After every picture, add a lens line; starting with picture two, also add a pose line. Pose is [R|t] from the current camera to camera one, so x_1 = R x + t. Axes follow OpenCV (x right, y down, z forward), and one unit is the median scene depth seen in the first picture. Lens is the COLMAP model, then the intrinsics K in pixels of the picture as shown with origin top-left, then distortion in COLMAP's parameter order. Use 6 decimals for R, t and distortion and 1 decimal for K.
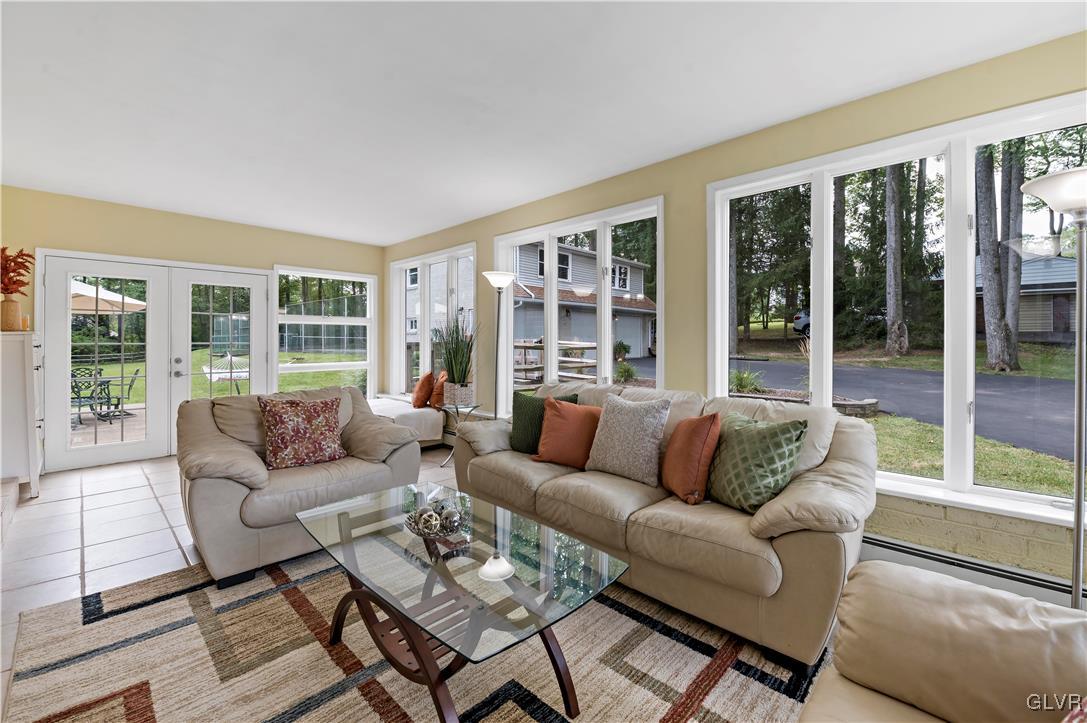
lens RADIAL K [[451.4, 0, 542.6], [0, 451.4, 345.6], [0, 0, 1]] dist [-0.000415, -0.000068]
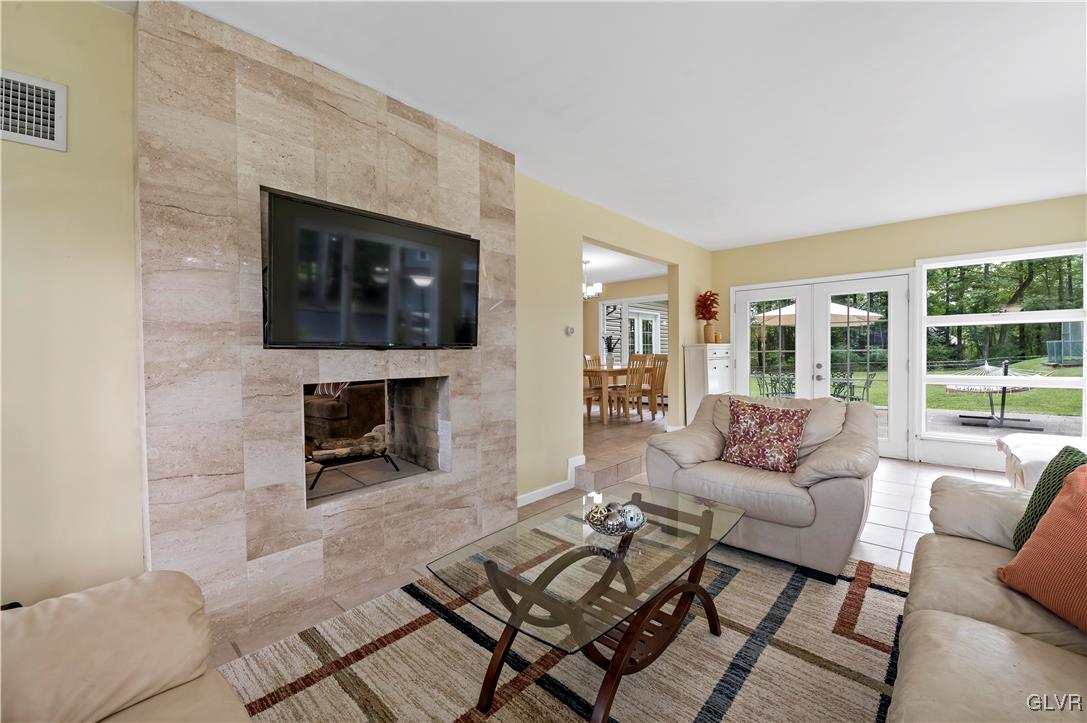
lens RADIAL K [[438.6, 0, 543.5], [0, 438.6, 361.5], [0, 0, 1]] dist [0.000064, -0.000012]
pose [[0.031352, 0.020606, -0.999296, 0.266613], [-0.000908, 0.999788, 0.020587, 0.000257], [0.999508, 0.000262, 0.031364, 0.276725]]
